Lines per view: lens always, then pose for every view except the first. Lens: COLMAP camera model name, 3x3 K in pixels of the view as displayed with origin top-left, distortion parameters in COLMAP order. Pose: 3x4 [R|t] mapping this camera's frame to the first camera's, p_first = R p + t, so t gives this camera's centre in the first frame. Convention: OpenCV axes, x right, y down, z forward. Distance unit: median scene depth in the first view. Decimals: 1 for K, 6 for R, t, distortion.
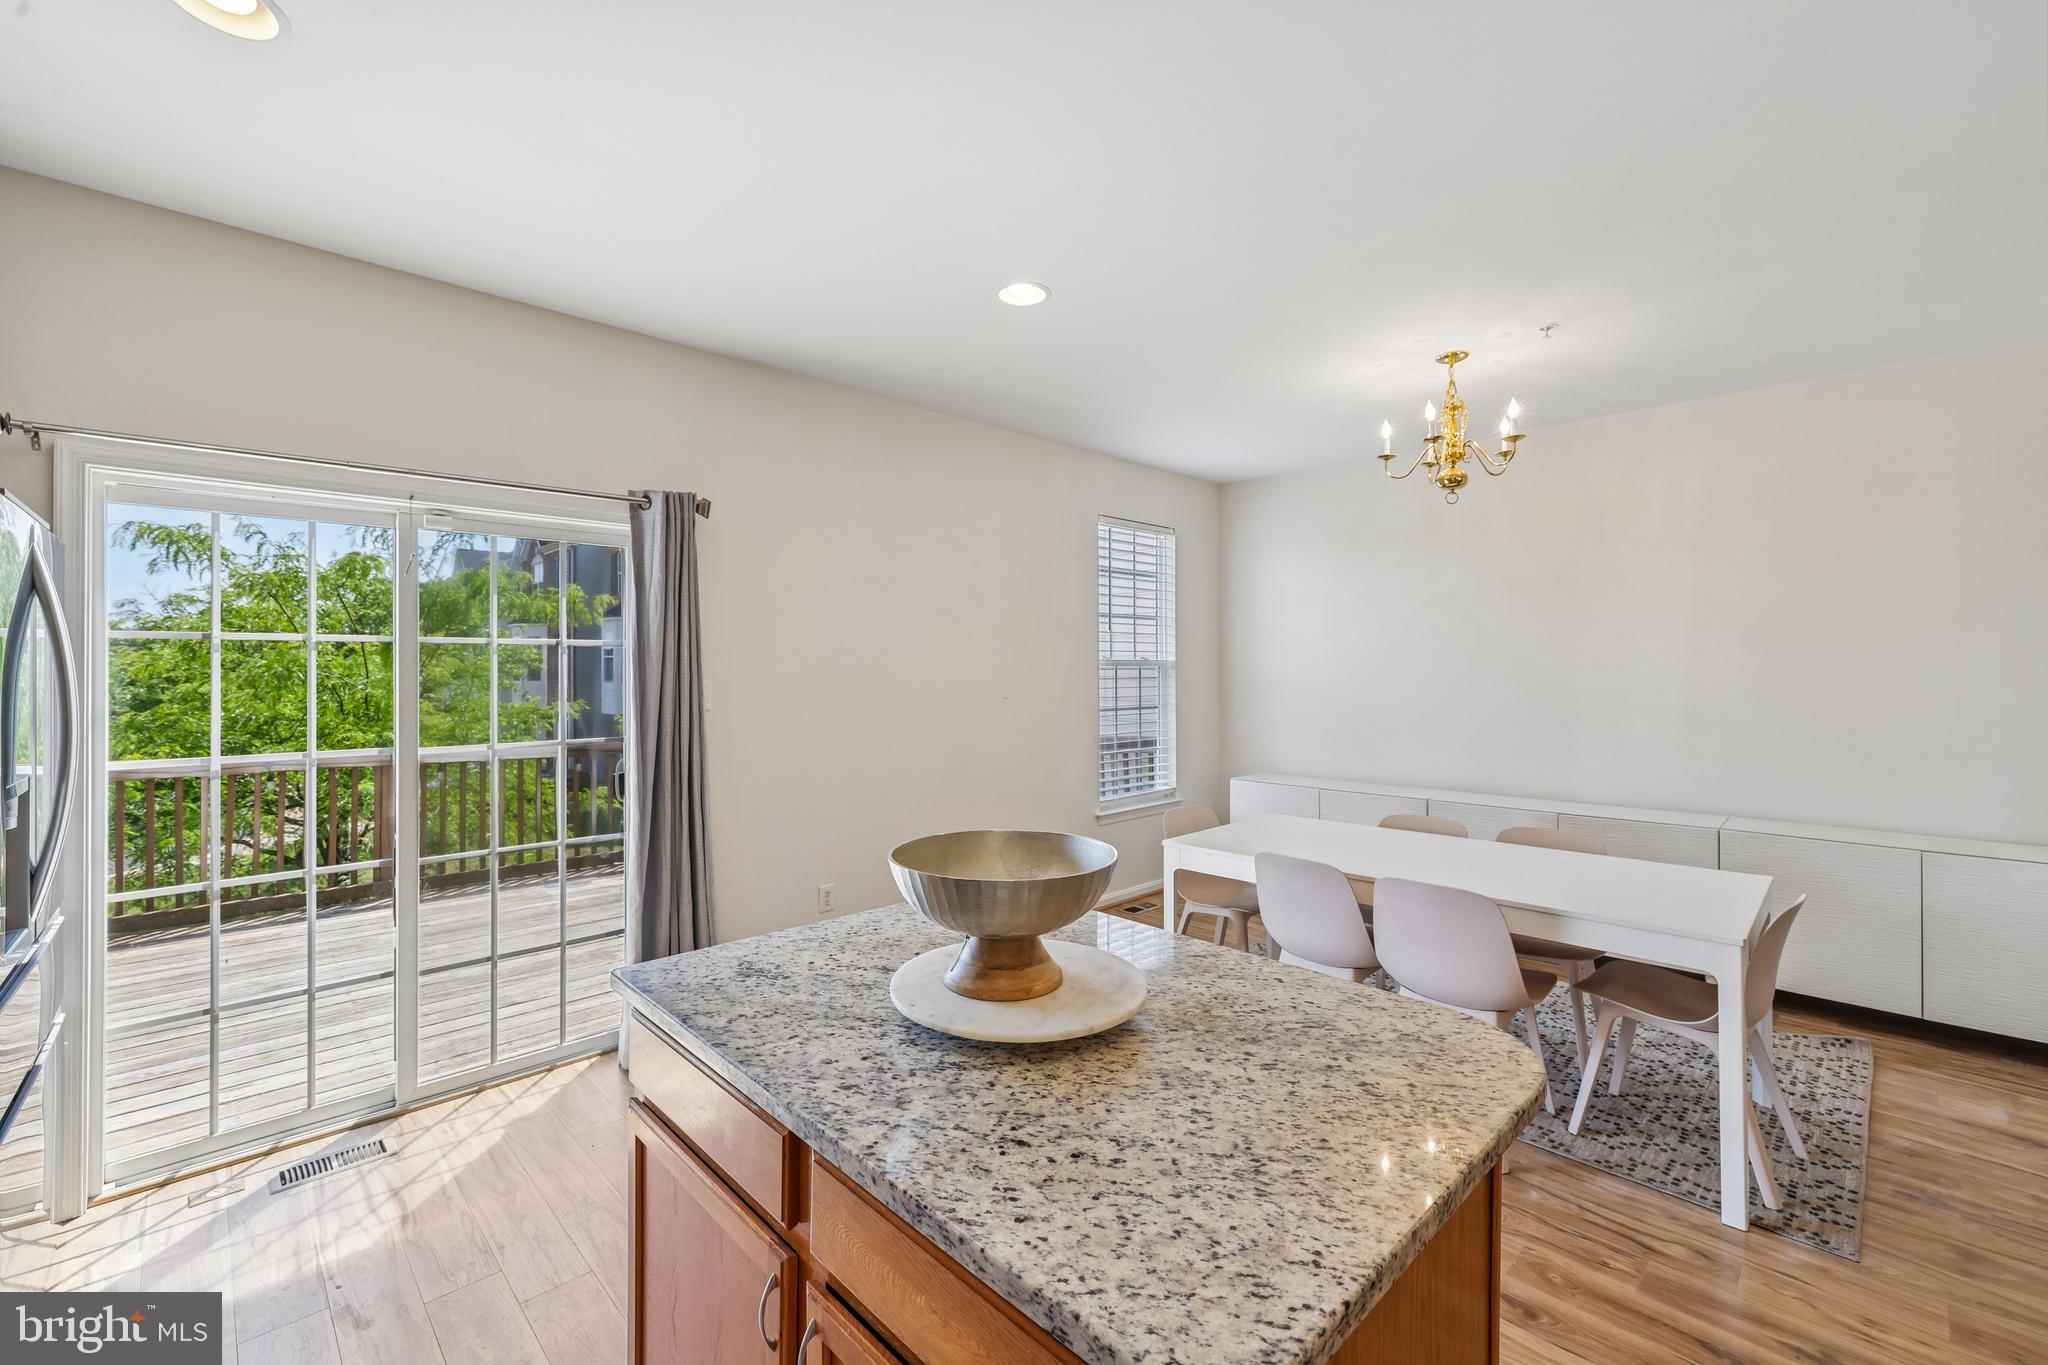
lens RADIAL K [[853.6, 0, 1020.8], [0, 853.6, 675.6], [0, 0, 1]] dist [-0.003598, 0.001249]
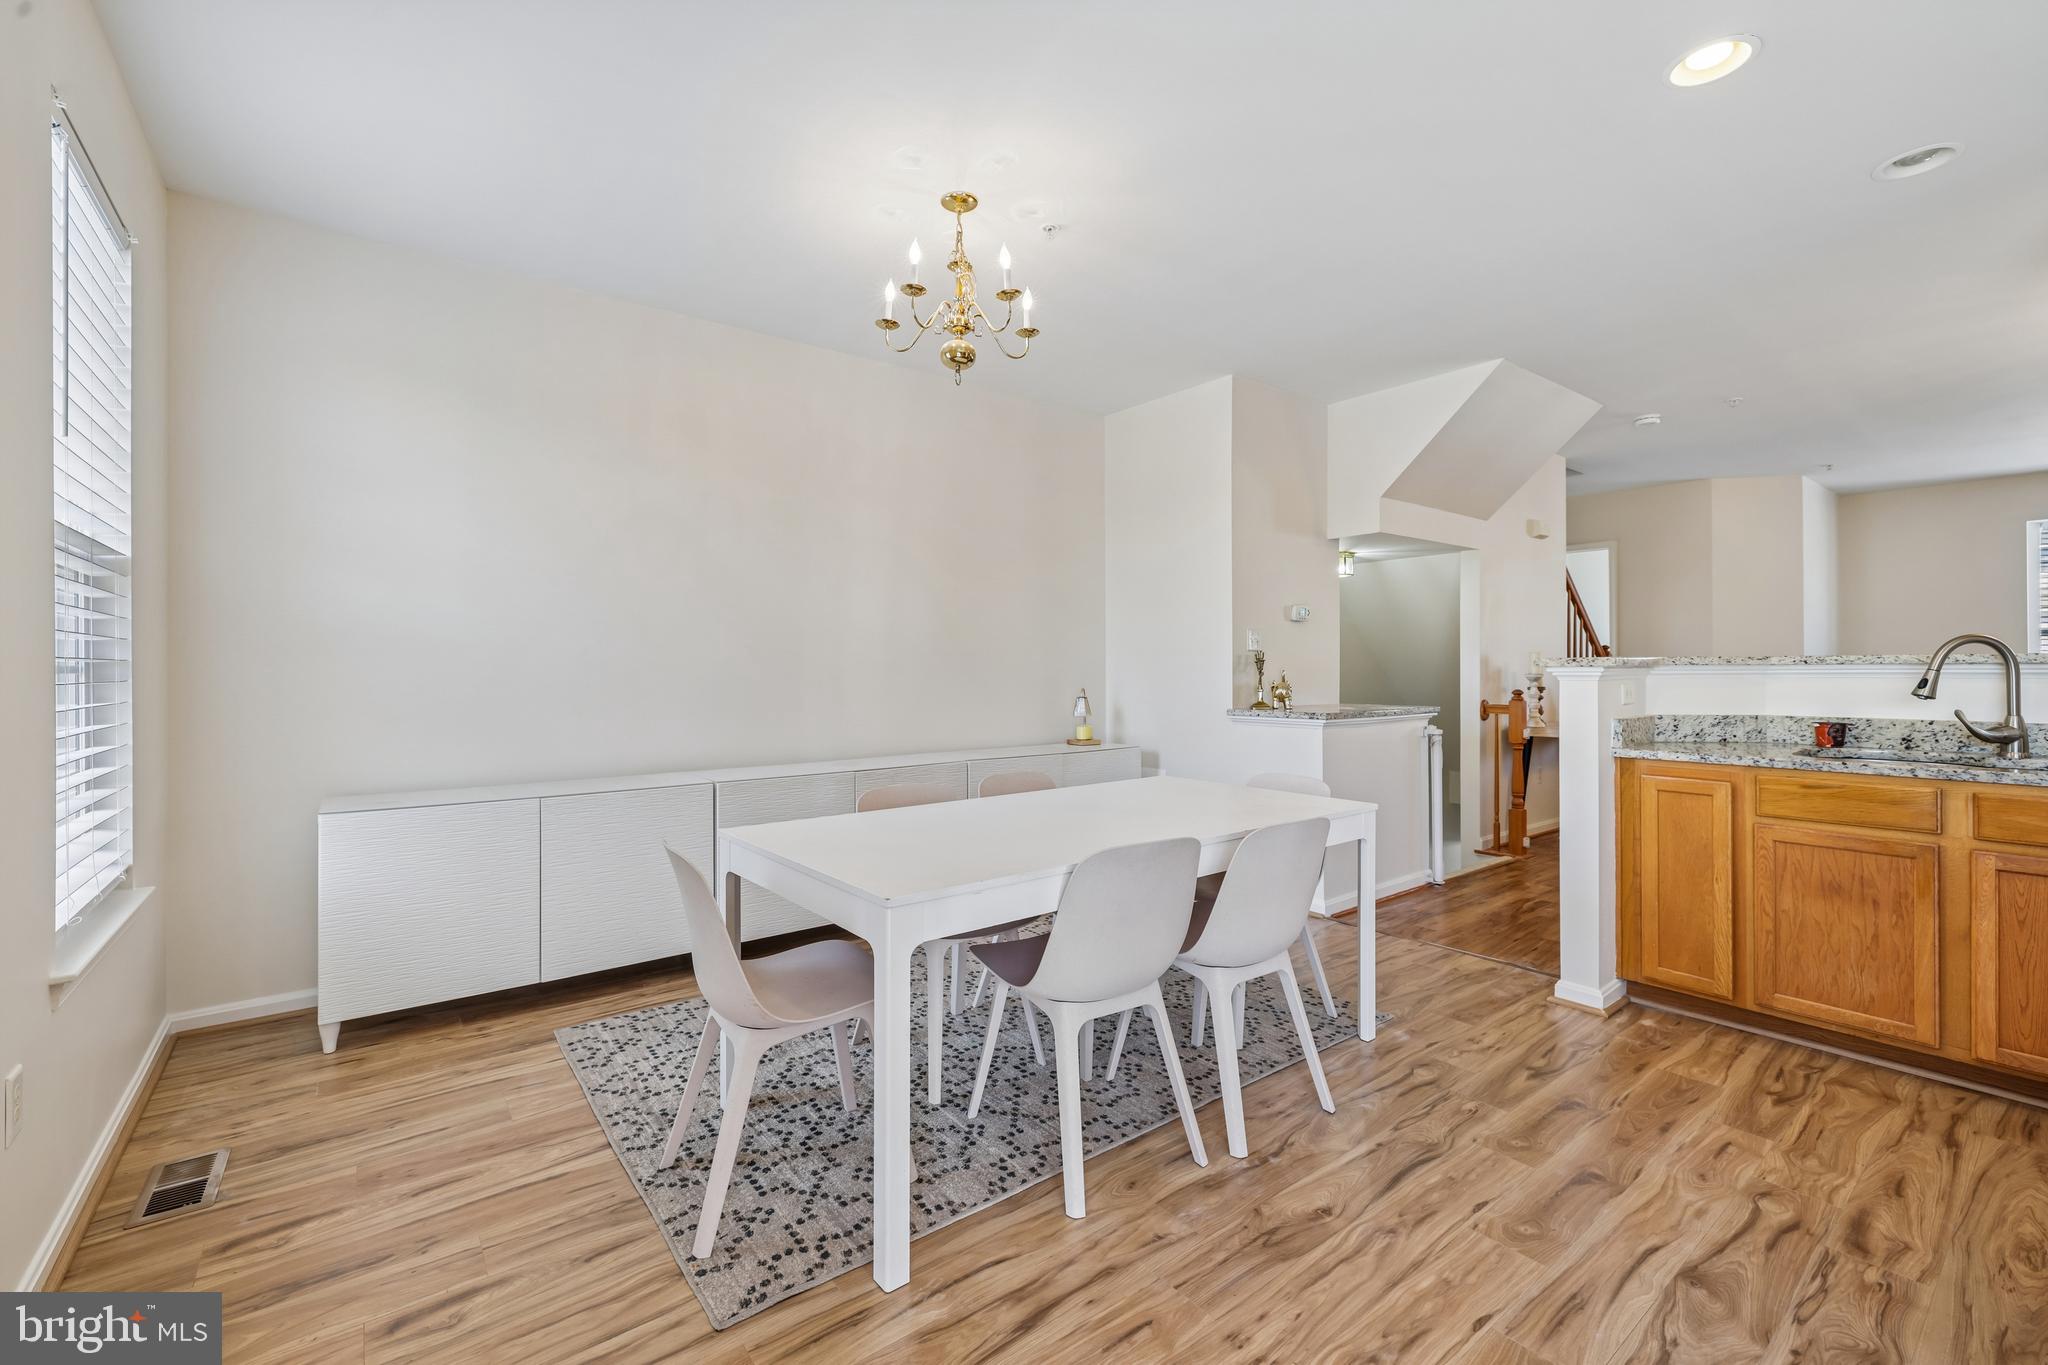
lens RADIAL K [[870.7, 0, 1014.1], [0, 870.7, 666.3], [0, 0, 1]] dist [-0.002687, 0.000397]
pose [[0.115357, 0.004234, 0.993315, -0.431158], [0.008433, 0.999951, -0.005241, 0.104875], [-0.993288, 0.008981, 0.115316, 1.292202]]
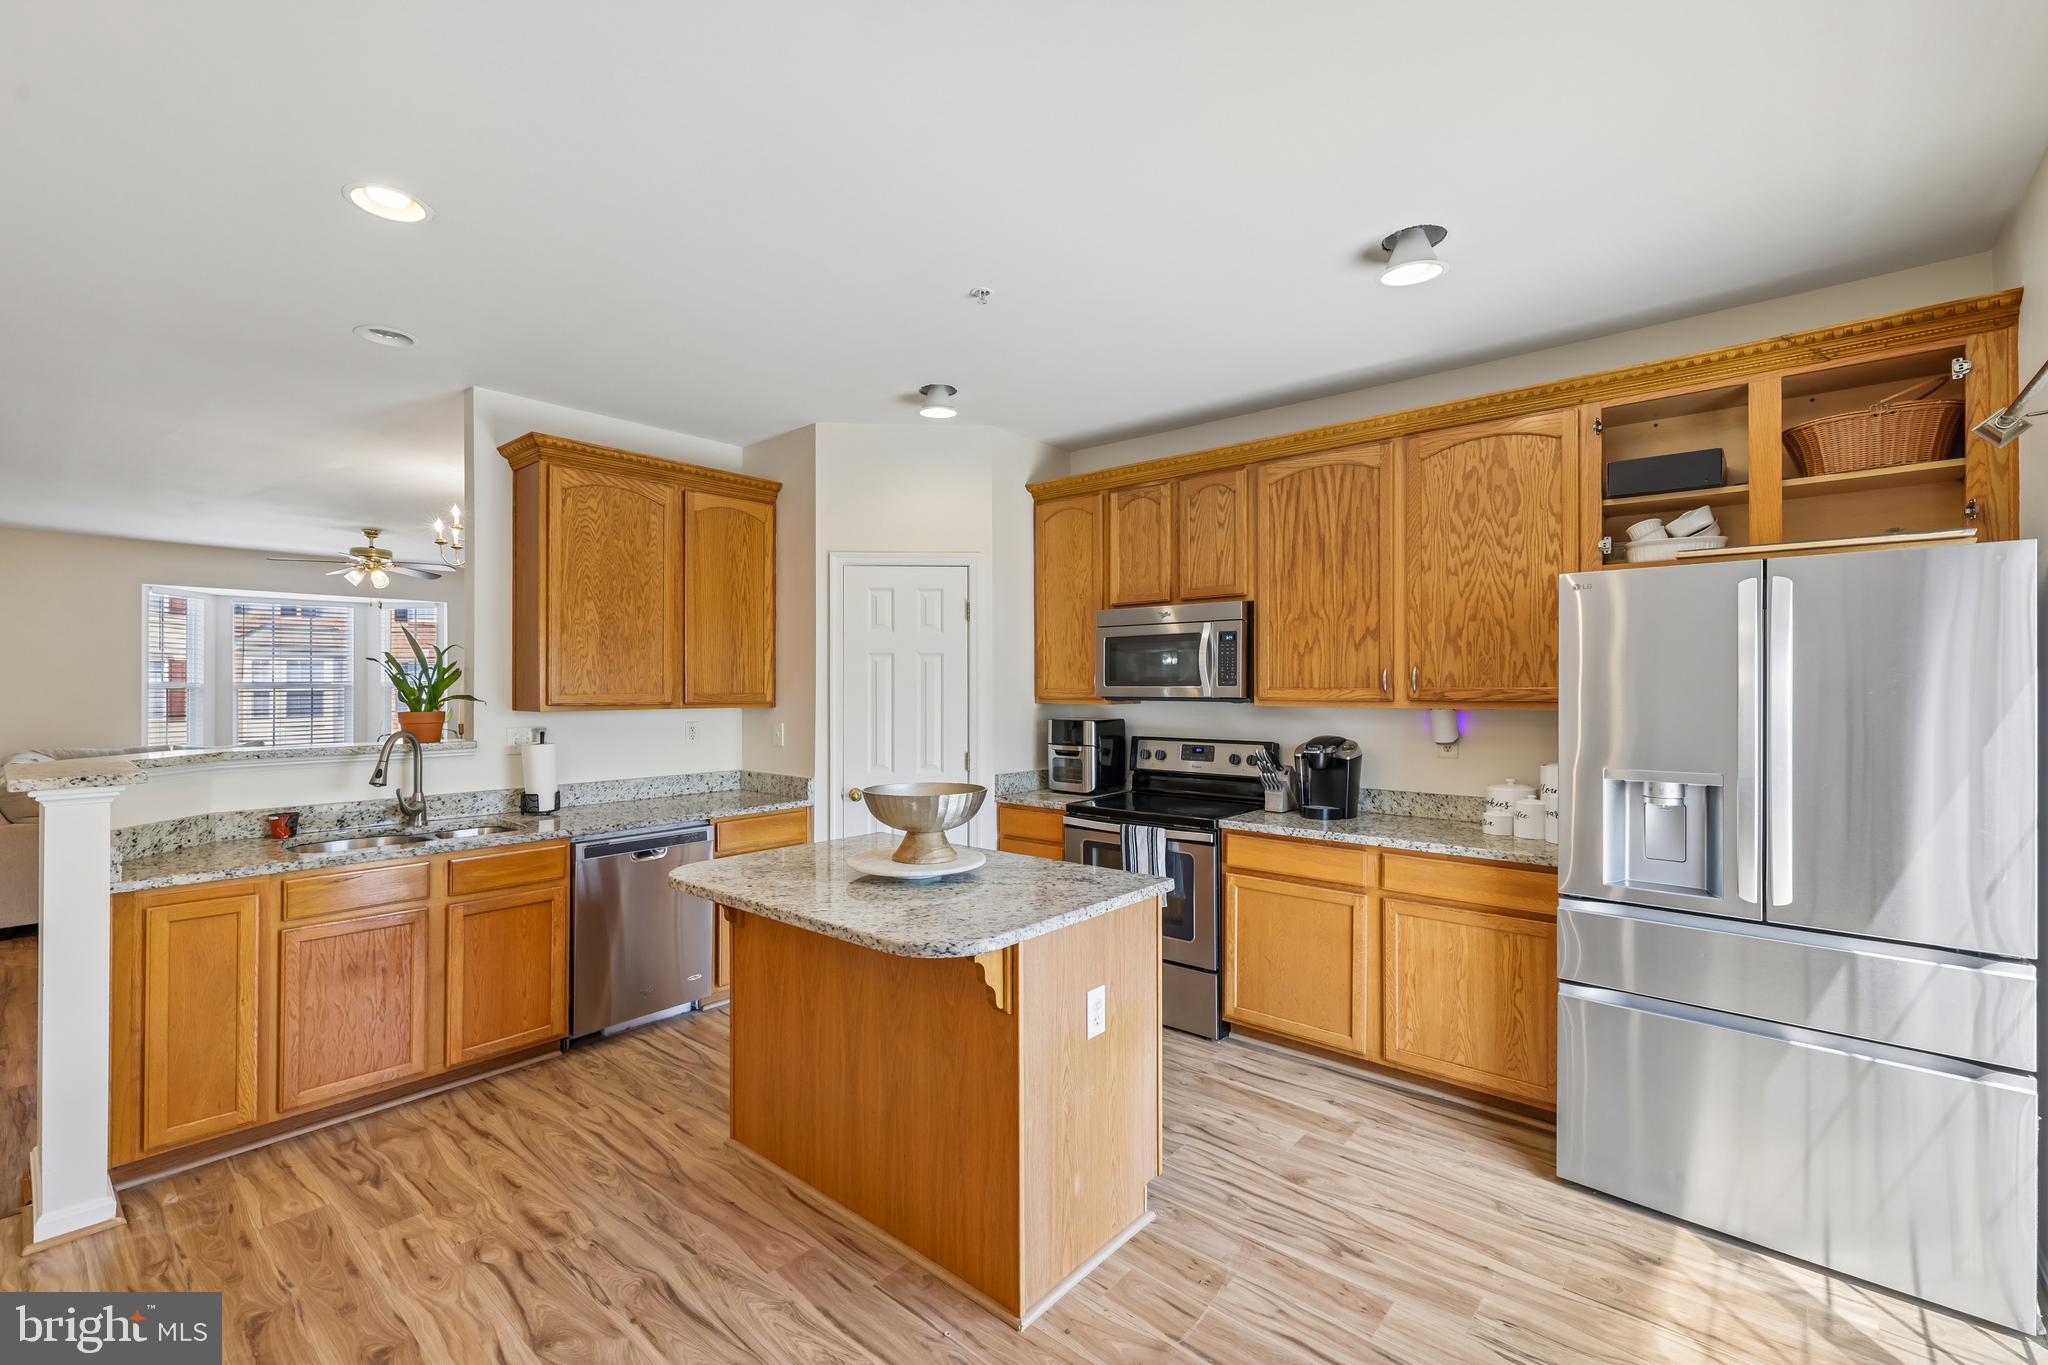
lens RADIAL K [[870.7, 0, 1010.2], [0, 870.7, 682.2], [0, 0, 1]] dist [-0.002687, 0.000397]
pose [[-0.996418, 0.000267, -0.084563, -0.021838], [0.000304, 1.000000, -0.000423, -0.011740], [0.084563, -0.000447, -0.996418, 1.677208]]
